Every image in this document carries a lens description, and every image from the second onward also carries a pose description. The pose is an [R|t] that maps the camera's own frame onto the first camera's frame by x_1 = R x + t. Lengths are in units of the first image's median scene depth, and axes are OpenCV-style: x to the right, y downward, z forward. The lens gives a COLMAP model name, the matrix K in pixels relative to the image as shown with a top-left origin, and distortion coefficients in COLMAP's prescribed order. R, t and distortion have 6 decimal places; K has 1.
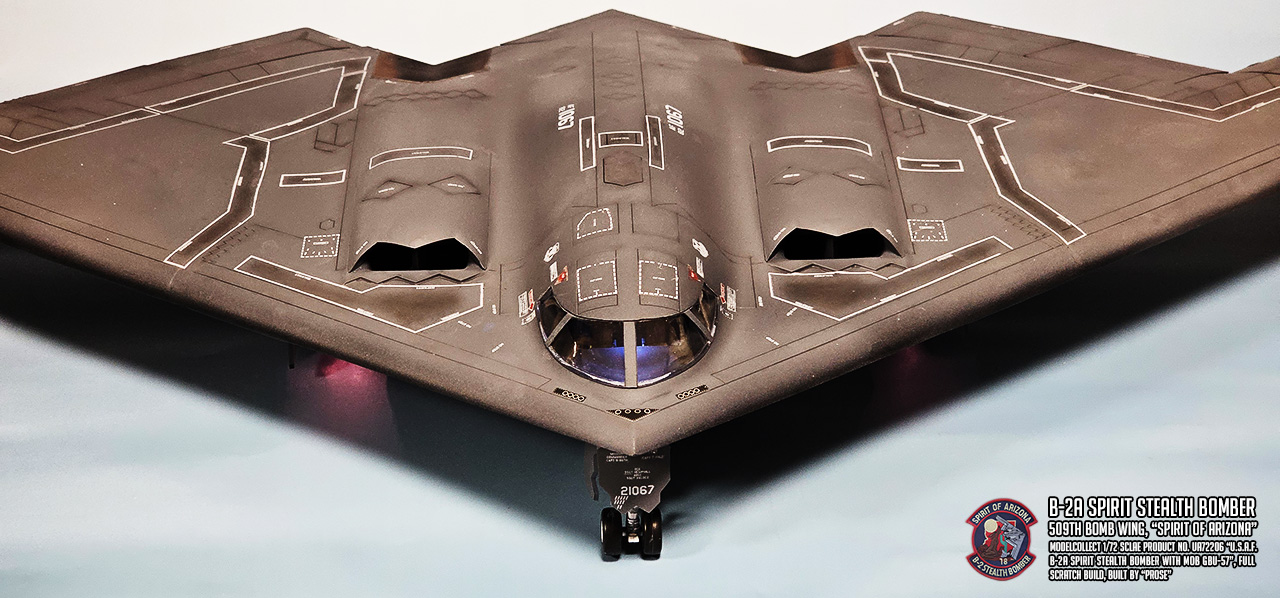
lens RADIAL K [[2424.7, 0, 642.4], [0, 2424.7, 309.0], [0, 0, 1]] dist [-0.397561, 0.000000]
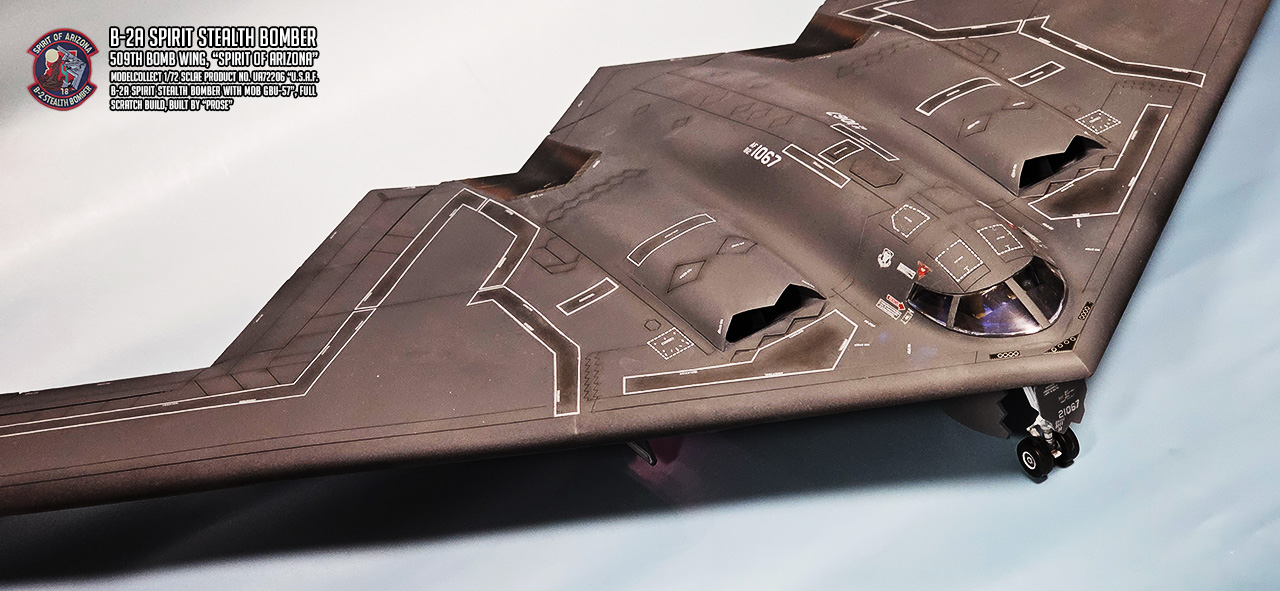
lens RADIAL K [[2491.1, 0, 640.7], [0, 2491.1, 292.1], [0, 0, 1]] dist [-0.210336, 0.000000]
pose [[0.849691, -0.398509, 0.345276, -0.522252], [0.397285, 0.914400, 0.077697, -0.139376], [-0.346684, 0.071154, 0.935279, -0.043887]]
